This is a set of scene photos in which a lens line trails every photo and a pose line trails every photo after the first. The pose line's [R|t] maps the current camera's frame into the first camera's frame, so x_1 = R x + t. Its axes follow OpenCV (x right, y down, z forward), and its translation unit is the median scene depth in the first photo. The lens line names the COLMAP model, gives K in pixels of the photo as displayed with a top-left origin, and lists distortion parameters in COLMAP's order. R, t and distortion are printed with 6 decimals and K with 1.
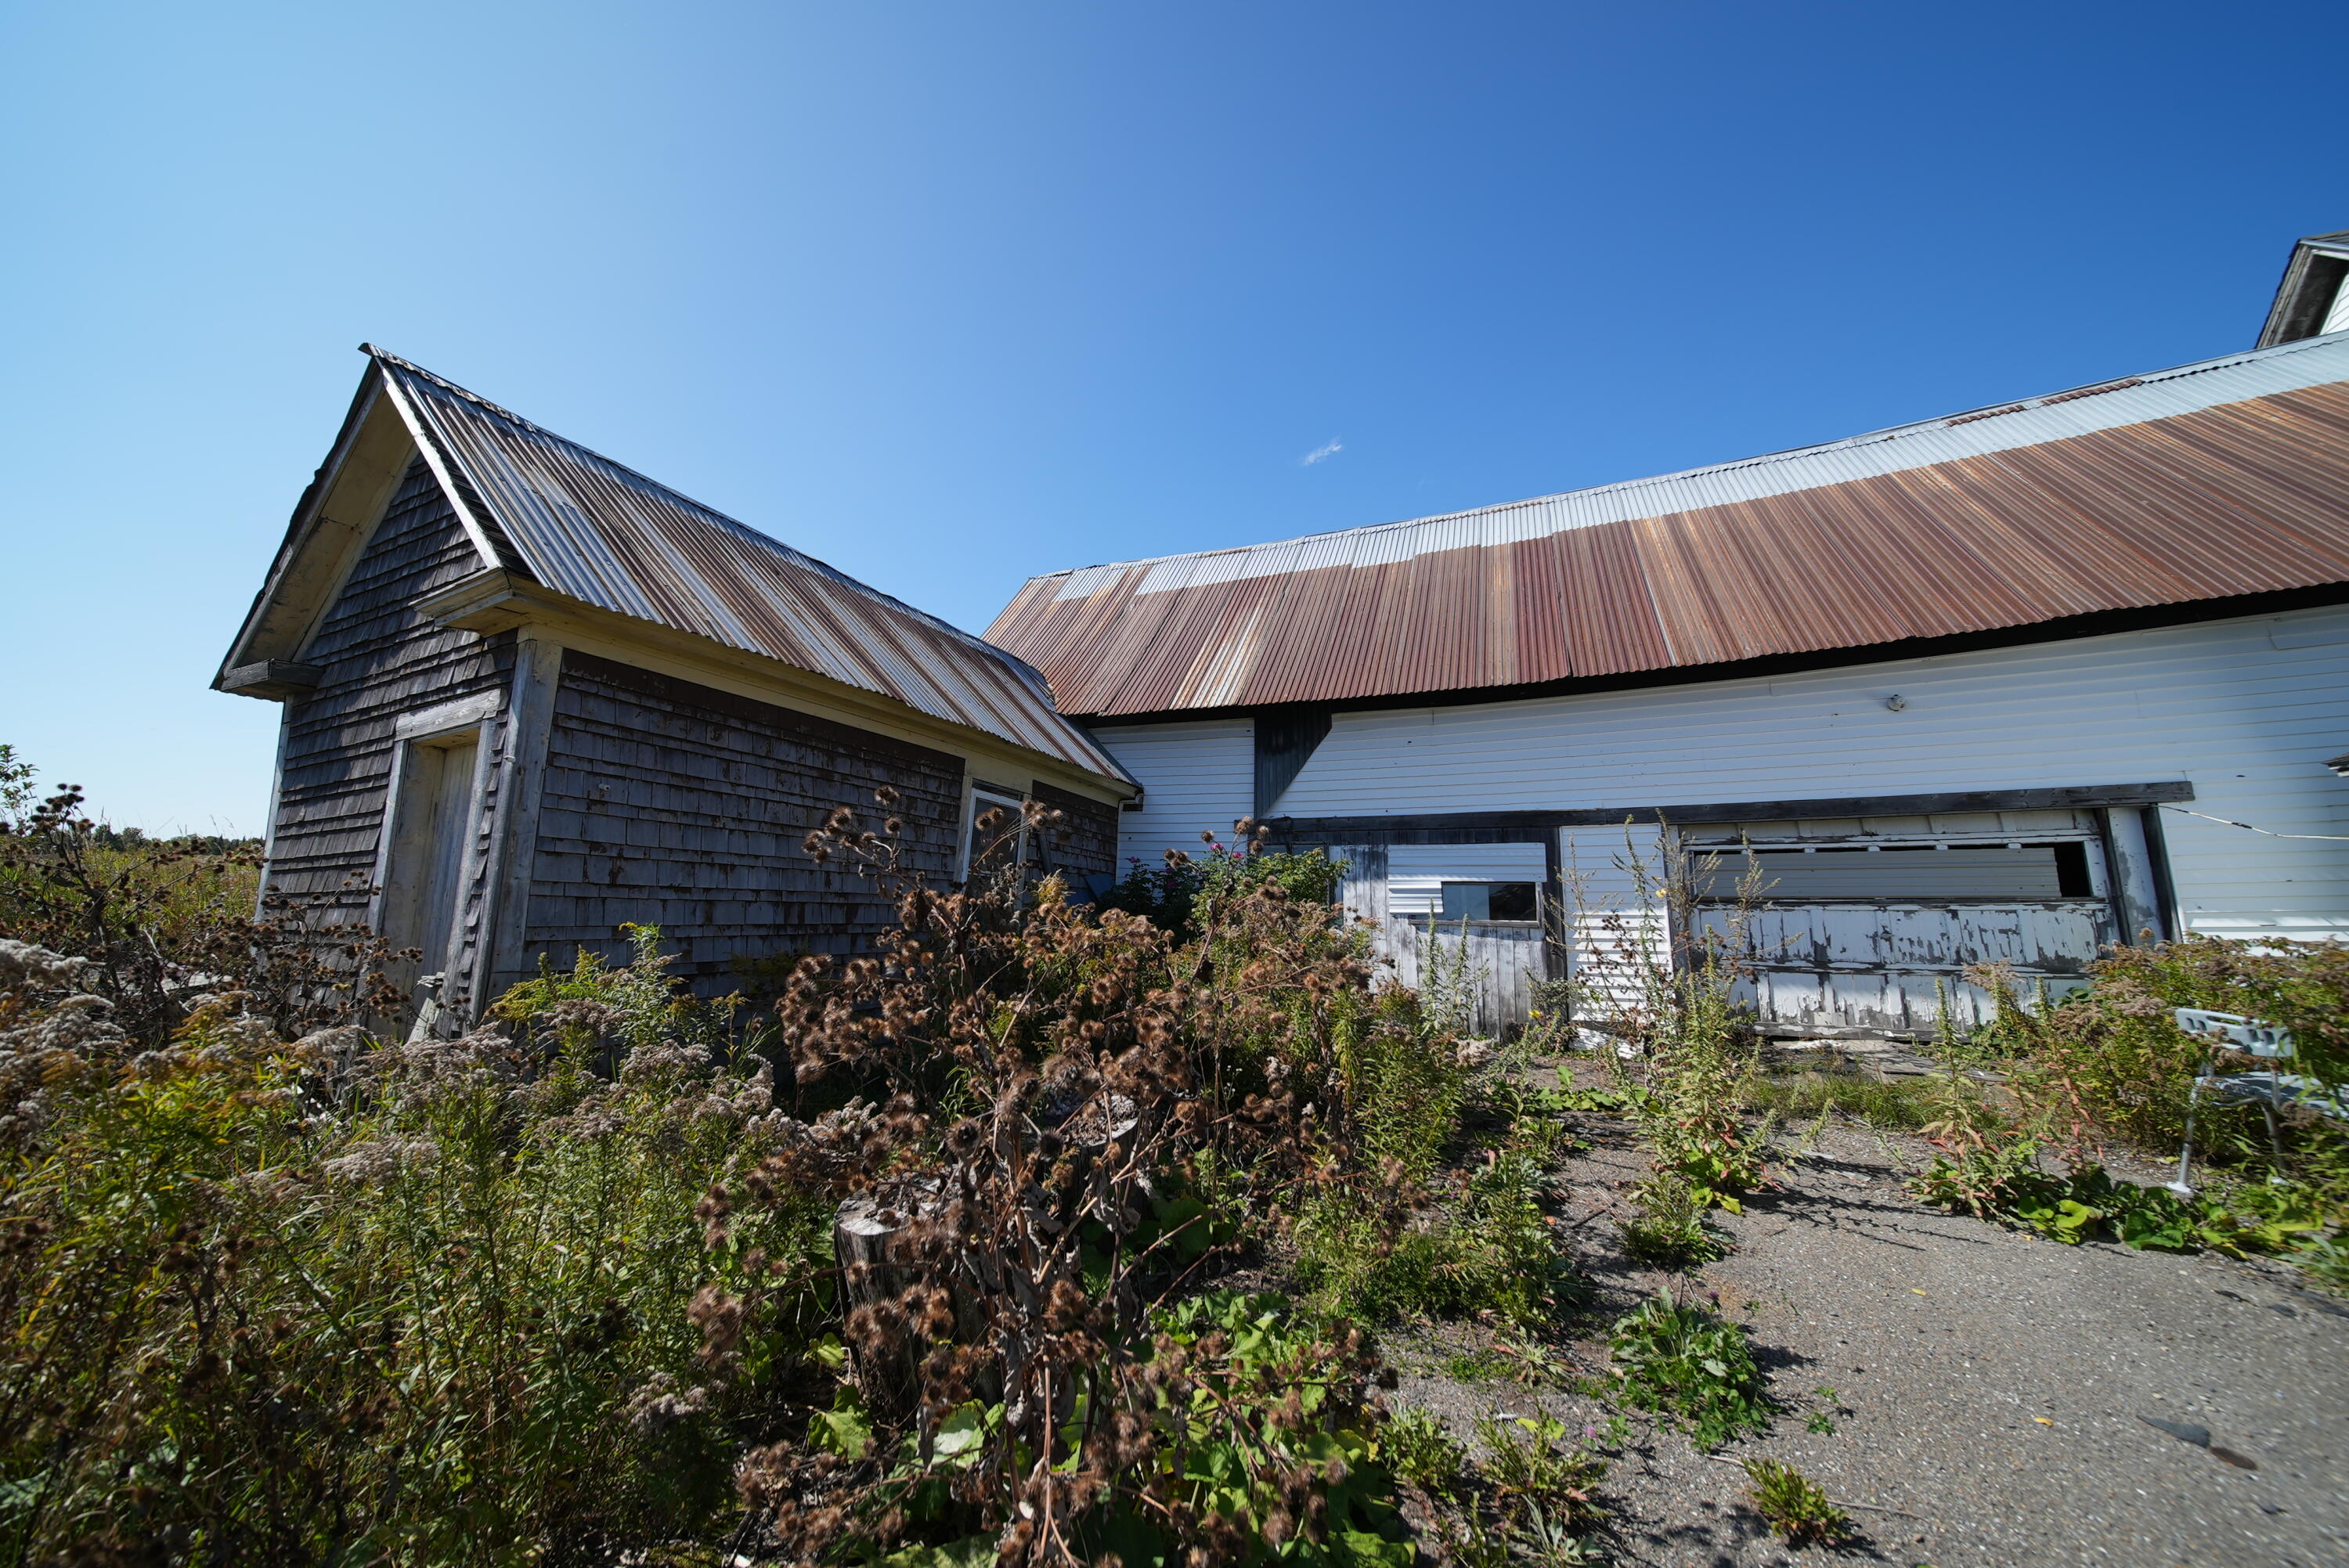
lens RADIAL K [[821.8, 0, 1168.3], [0, 821.8, 791.4], [0, 0, 1]] dist [0.000980, -0.001495]
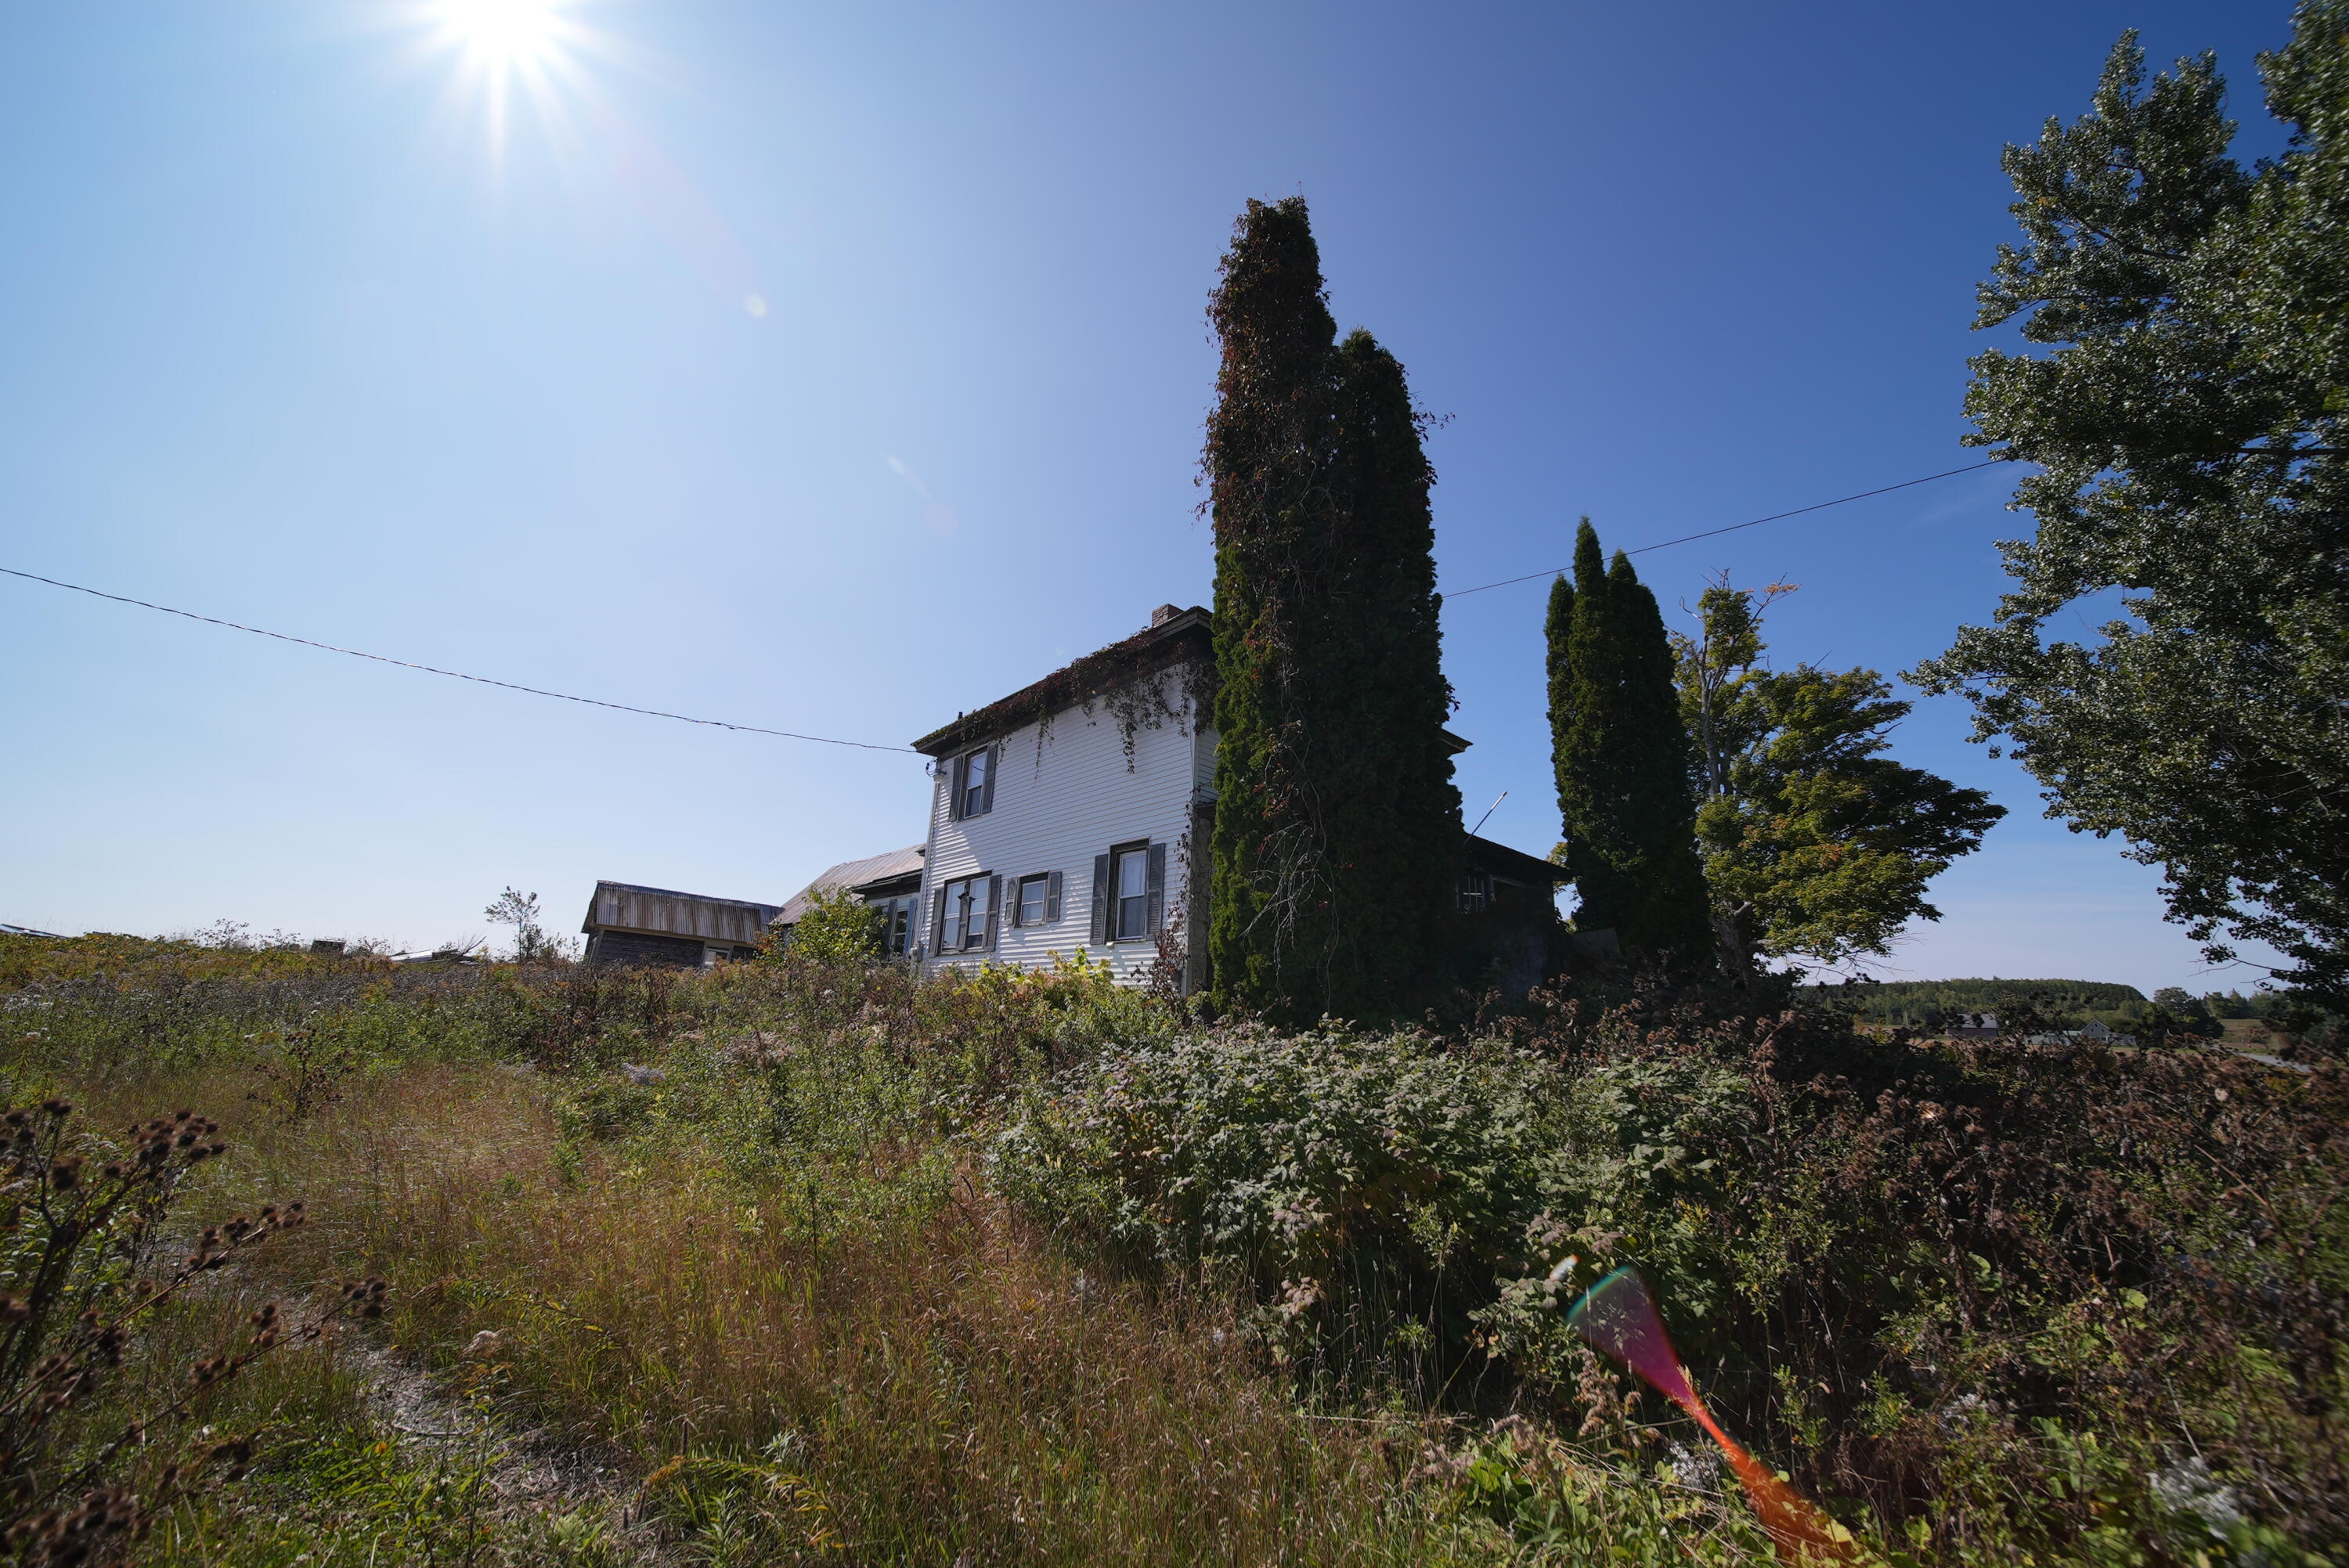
lens RADIAL K [[821.8, 0, 1168.2], [0, 821.8, 790.7], [0, 0, 1]] dist [0.000980, -0.001495]
pose [[0.916731, -0.081293, -0.391146, 3.904899], [0.015301, 0.985504, -0.168960, -0.054253], [0.399212, 0.148906, 0.904686, -2.149136]]
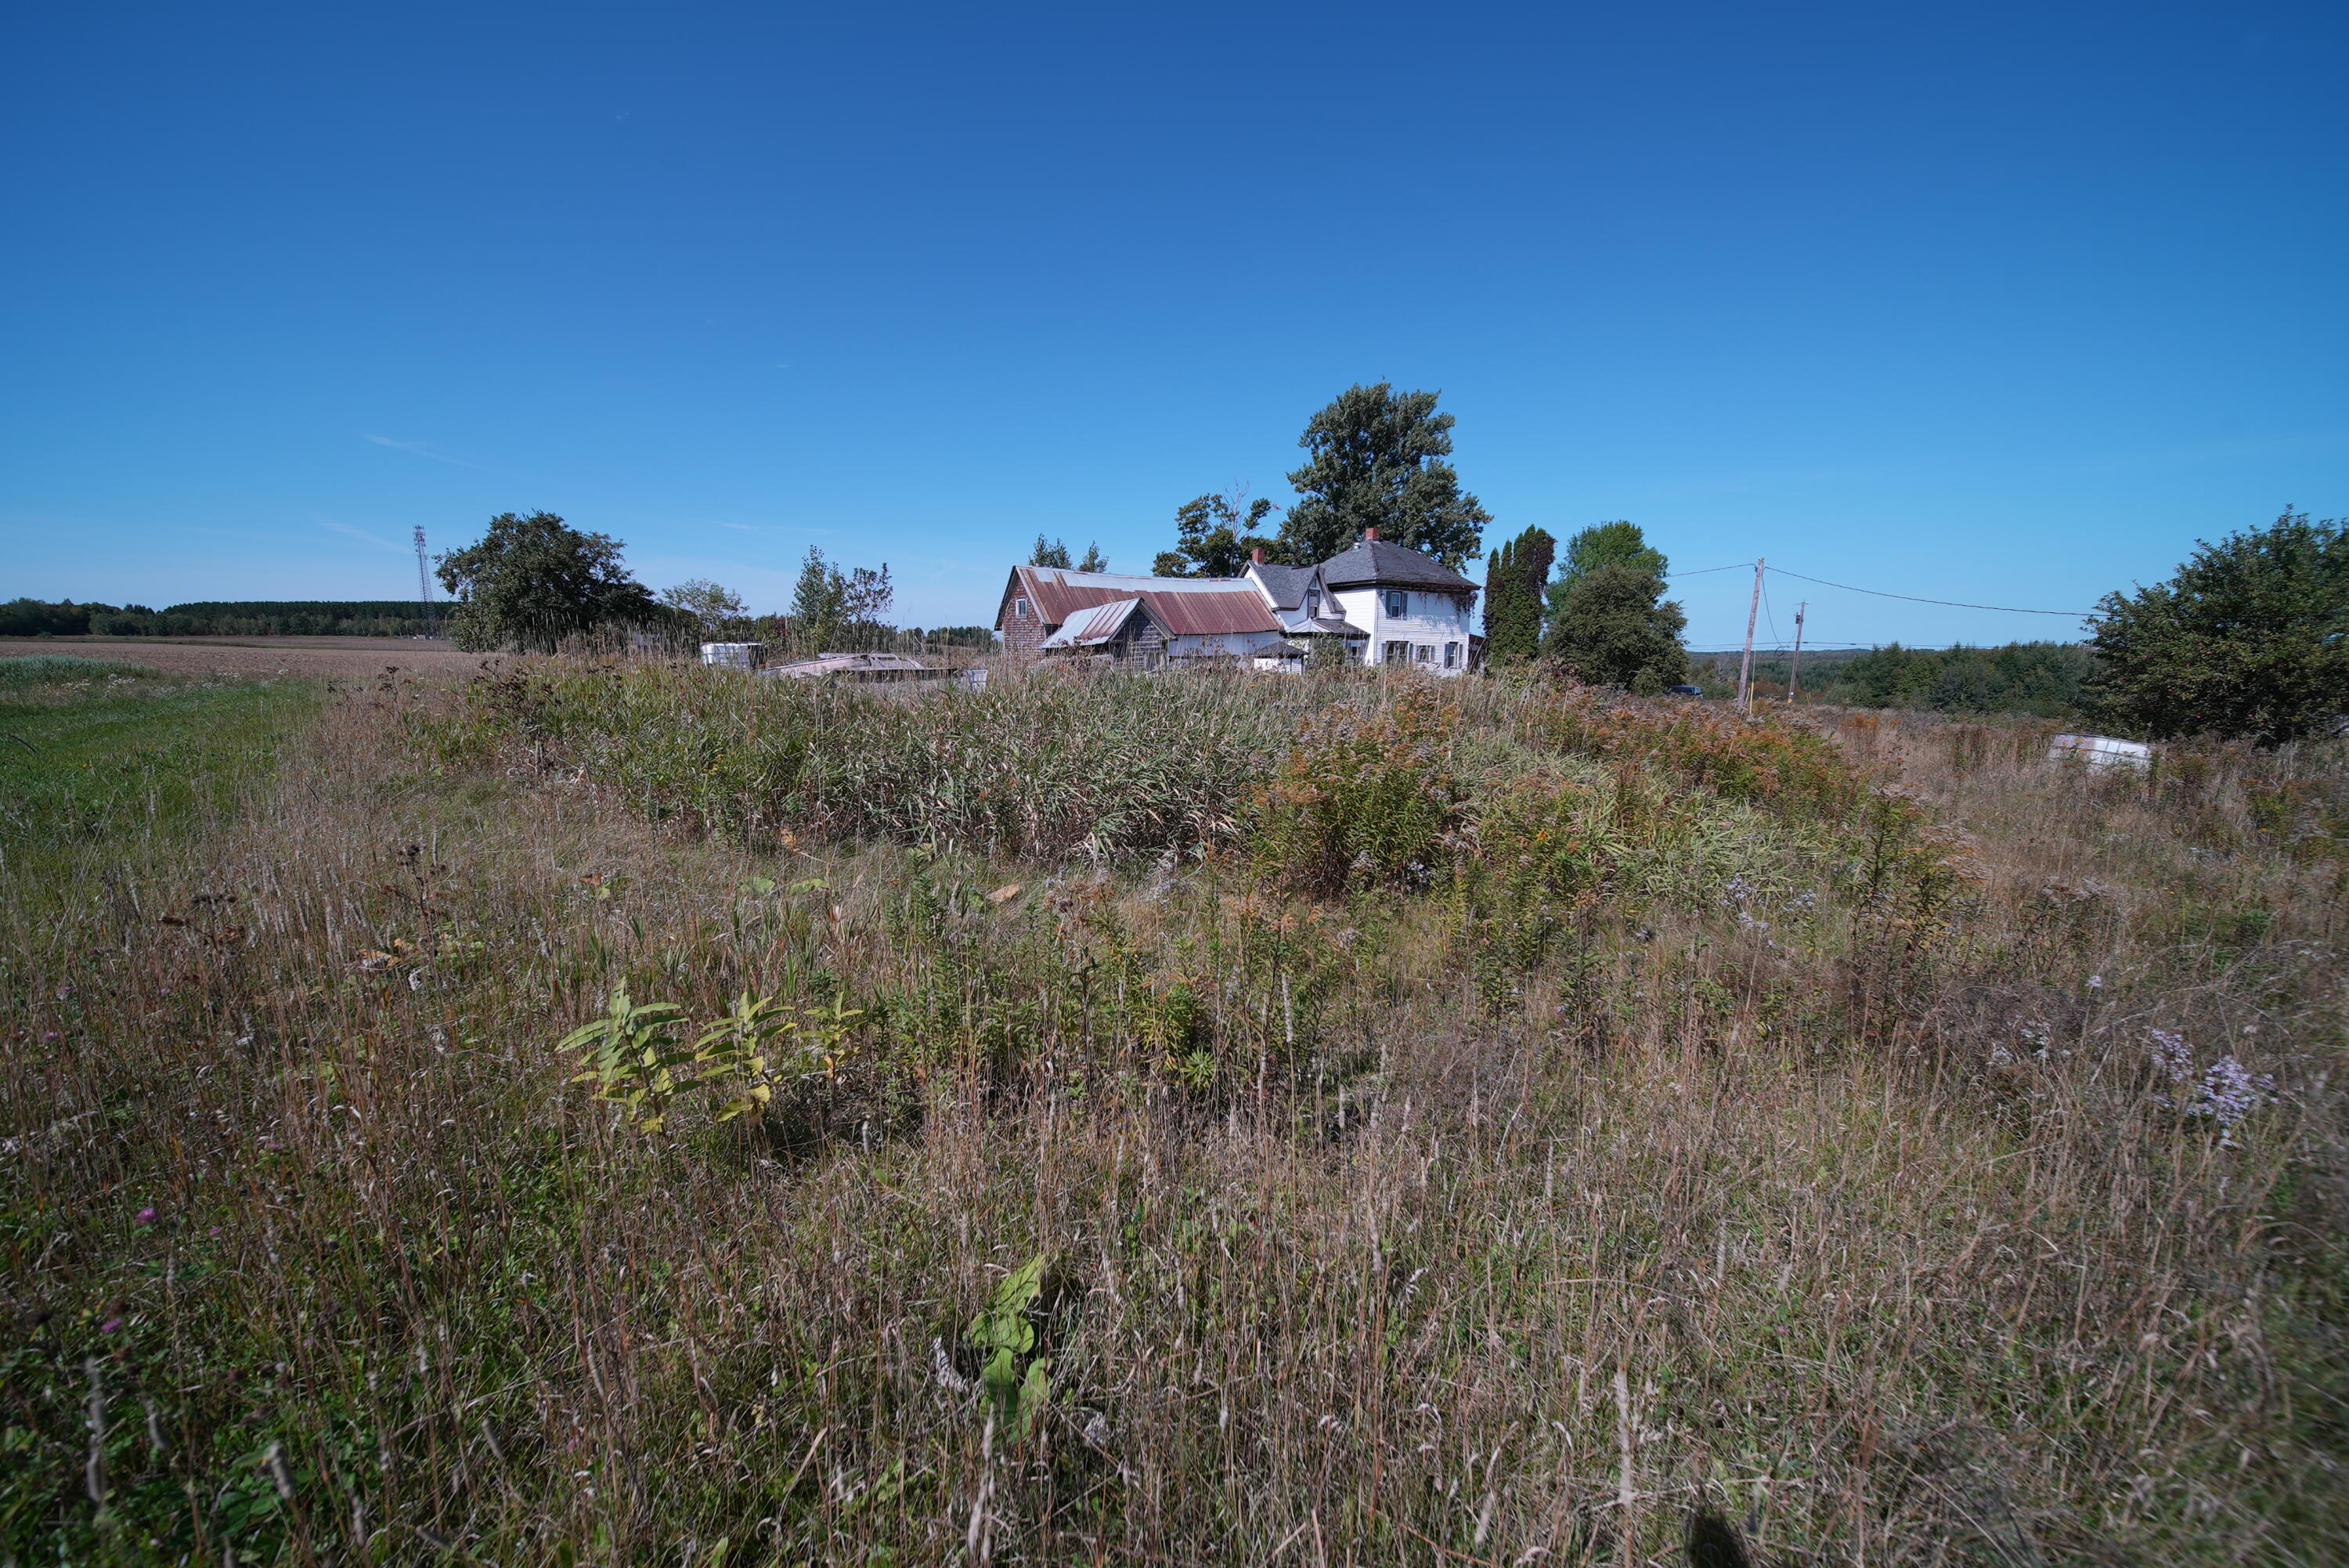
lens RADIAL K [[821.8, 0, 1164.8], [0, 821.8, 799.2], [0, 0, 1]] dist [0.000980, -0.001495]
pose [[0.528955, -0.143102, 0.836498, -5.041654], [-0.095498, 0.969383, 0.226223, -0.325935], [-0.843260, -0.199546, 0.499094, -2.202680]]
